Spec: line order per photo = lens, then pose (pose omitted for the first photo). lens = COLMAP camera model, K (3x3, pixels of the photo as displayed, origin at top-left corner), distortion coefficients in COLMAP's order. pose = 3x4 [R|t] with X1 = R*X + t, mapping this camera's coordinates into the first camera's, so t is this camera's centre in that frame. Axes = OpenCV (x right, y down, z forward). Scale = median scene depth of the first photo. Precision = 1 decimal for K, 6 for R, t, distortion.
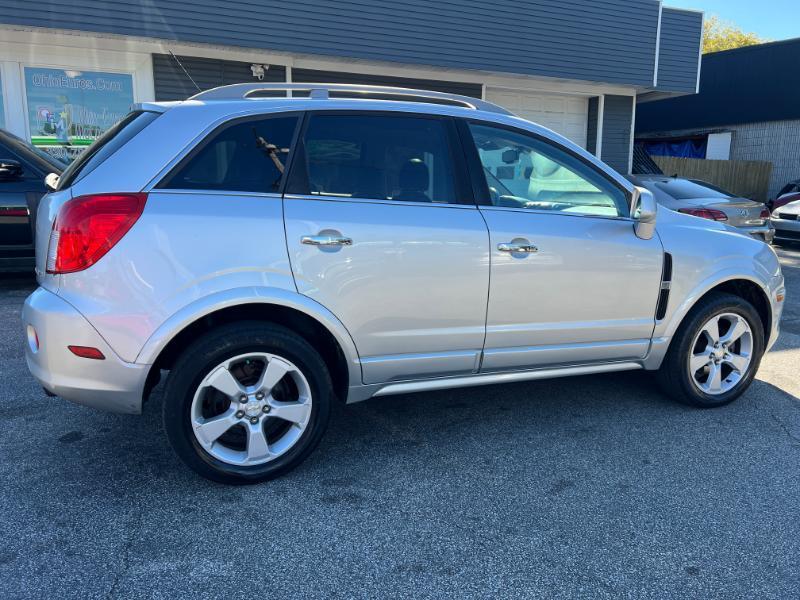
lens RADIAL K [[611.0, 0, 407.0], [0, 611.0, 288.9], [0, 0, 1]] dist [0.046678, -0.052043]
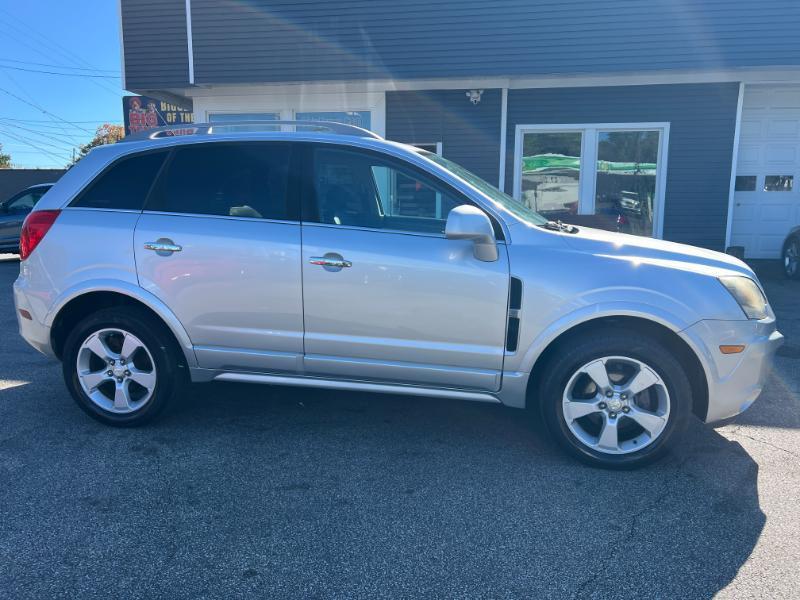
lens RADIAL K [[611.0, 0, 401.1], [0, 611.0, 294.6], [0, 0, 1]] dist [0.046678, -0.052043]
pose [[0.834635, 0.076325, -0.545489, 0.887472], [-0.086407, 0.996234, 0.007185, -0.029748], [0.543983, 0.041138, 0.838087, 0.184696]]
